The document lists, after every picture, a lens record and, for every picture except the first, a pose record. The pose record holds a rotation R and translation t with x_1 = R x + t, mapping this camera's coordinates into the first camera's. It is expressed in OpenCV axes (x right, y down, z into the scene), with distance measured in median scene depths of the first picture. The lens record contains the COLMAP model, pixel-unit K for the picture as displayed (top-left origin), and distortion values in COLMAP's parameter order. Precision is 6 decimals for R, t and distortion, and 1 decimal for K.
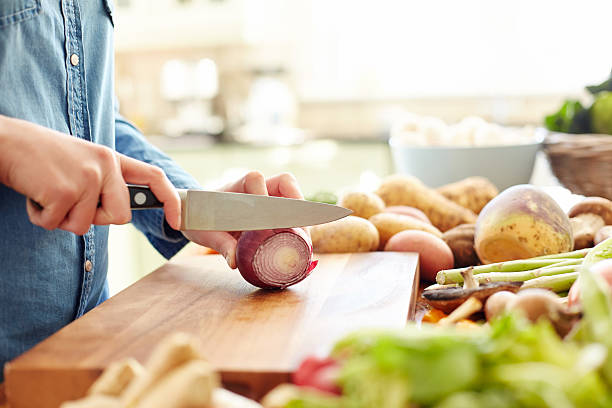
lens RADIAL K [[956.0, 0, 306.0], [0, 956.0, 204.0], [0, 0, 1]] dist [-0.155366, -0.065001]
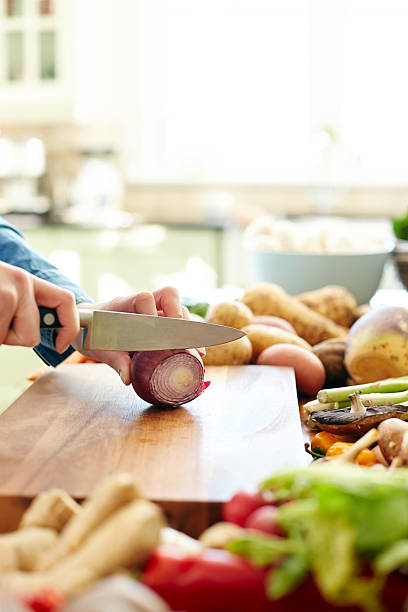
lens RADIAL K [[956.0, 0, 204.0], [0, 956.0, 306.0], [0, 0, 1]] dist [-0.155366, -0.065001]
pose [[0.994367, 0.027915, 0.102248, -0.091441], [-0.031196, 0.999044, 0.030630, -0.047128], [-0.101296, -0.033648, 0.994287, -0.020083]]
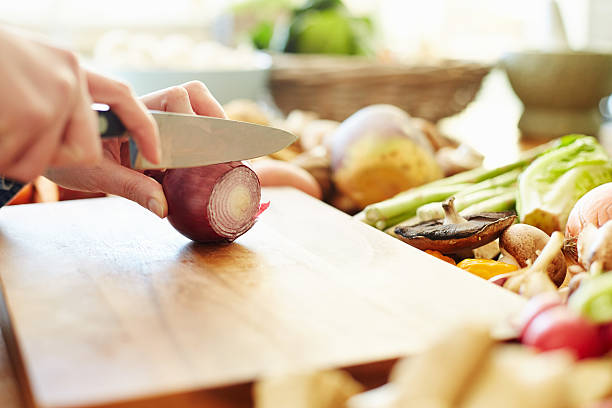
lens RADIAL K [[956.0, 0, 306.0], [0, 956.0, 204.0], [0, 0, 1]] dist [-0.155366, -0.065001]
pose [[0.846355, -0.057885, 0.529464, -0.337430], [0.024751, 0.997277, 0.069464, 0.007498], [-0.532043, -0.045687, 0.845484, 0.297007]]
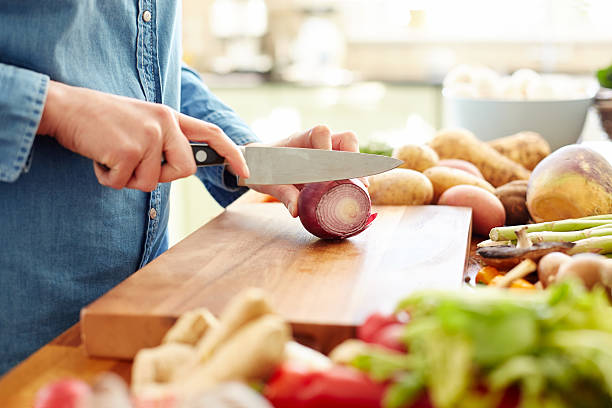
lens RADIAL K [[956.0, 0, 306.0], [0, 956.0, 204.0], [0, 0, 1]] dist [-0.155366, -0.065001]
pose [[0.998710, 0.031163, -0.040080, -0.020695], [-0.028360, 0.997235, 0.068691, -0.019371], [0.042110, -0.067466, 0.996833, -0.031329]]
